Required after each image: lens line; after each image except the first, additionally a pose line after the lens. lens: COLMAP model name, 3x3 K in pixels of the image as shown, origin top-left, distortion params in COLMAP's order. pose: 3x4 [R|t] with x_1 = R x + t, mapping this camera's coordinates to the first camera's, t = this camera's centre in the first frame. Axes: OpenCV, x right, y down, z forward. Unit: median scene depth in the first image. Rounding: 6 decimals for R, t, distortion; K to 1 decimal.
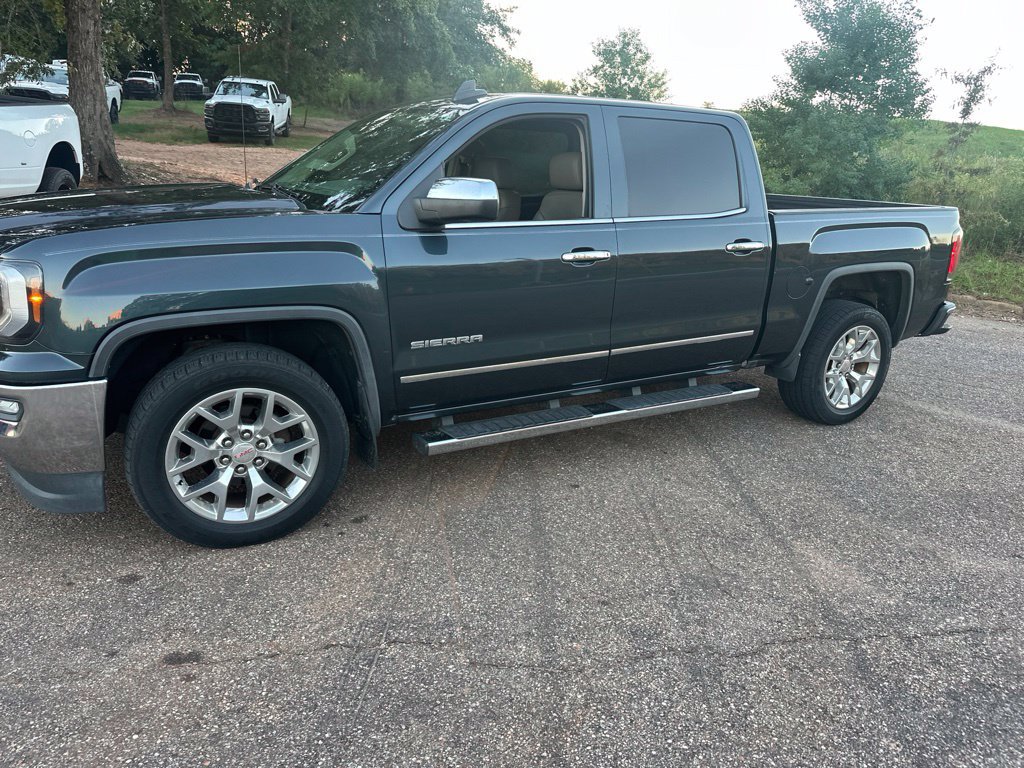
lens RADIAL K [[706.6, 0, 510.8], [0, 706.6, 385.4], [0, 0, 1]] dist [0.017188, -0.022799]
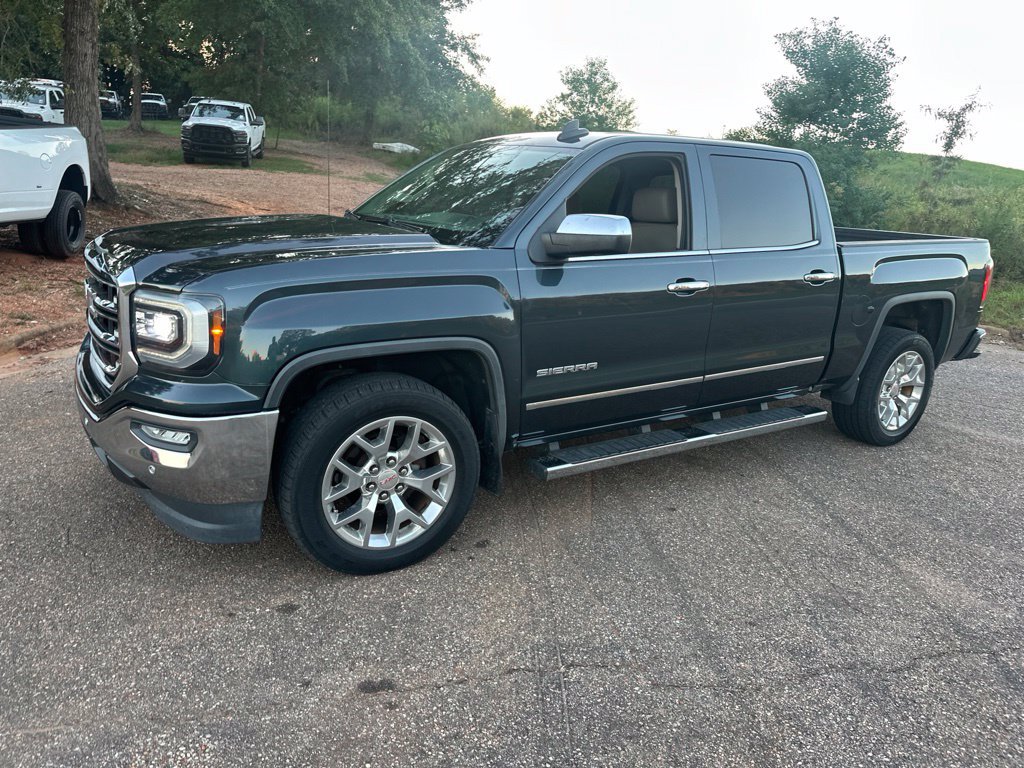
lens RADIAL K [[705.2, 0, 507.5], [0, 705.2, 381.3], [0, 0, 1]] dist [0.013040, -0.018166]
pose [[0.998750, -0.003584, 0.049854, -0.212252], [0.005295, 0.999400, -0.034238, -0.009549], [-0.049702, 0.034459, 0.998169, -0.020321]]
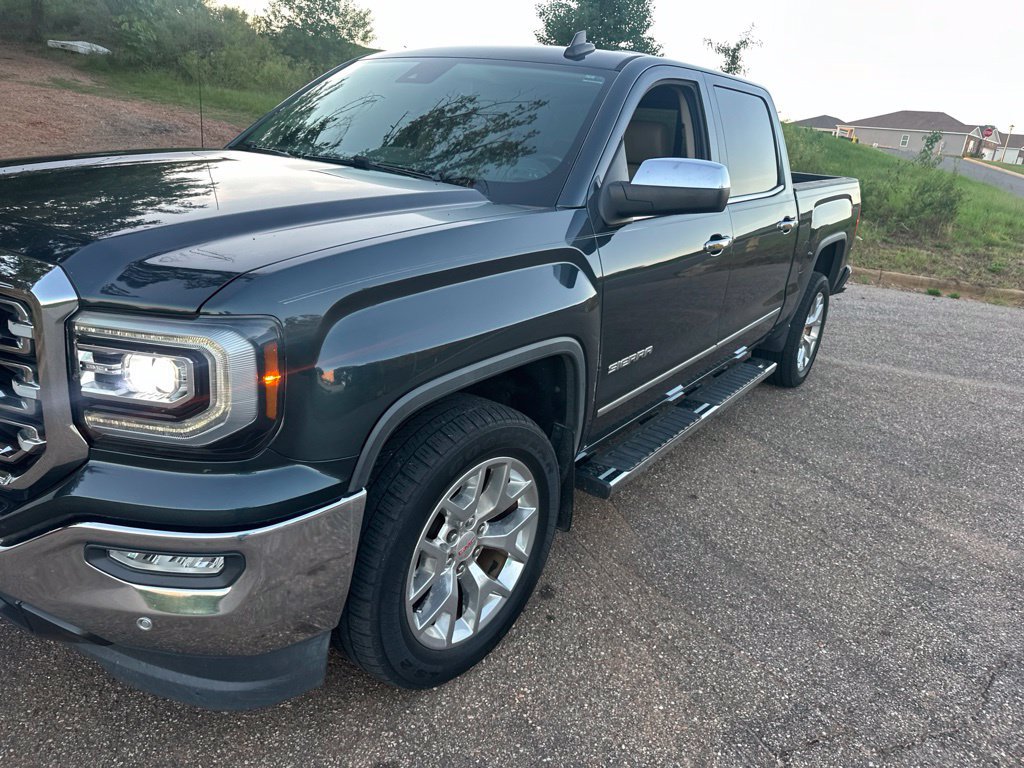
lens RADIAL K [[706.6, 0, 510.8], [0, 706.6, 385.4], [0, 0, 1]] dist [0.017188, -0.022799]
pose [[0.912905, -0.108693, 0.393435, -0.501159], [0.080489, 0.992904, 0.087545, -0.105536], [-0.400158, -0.048253, 0.915175, 0.278142]]
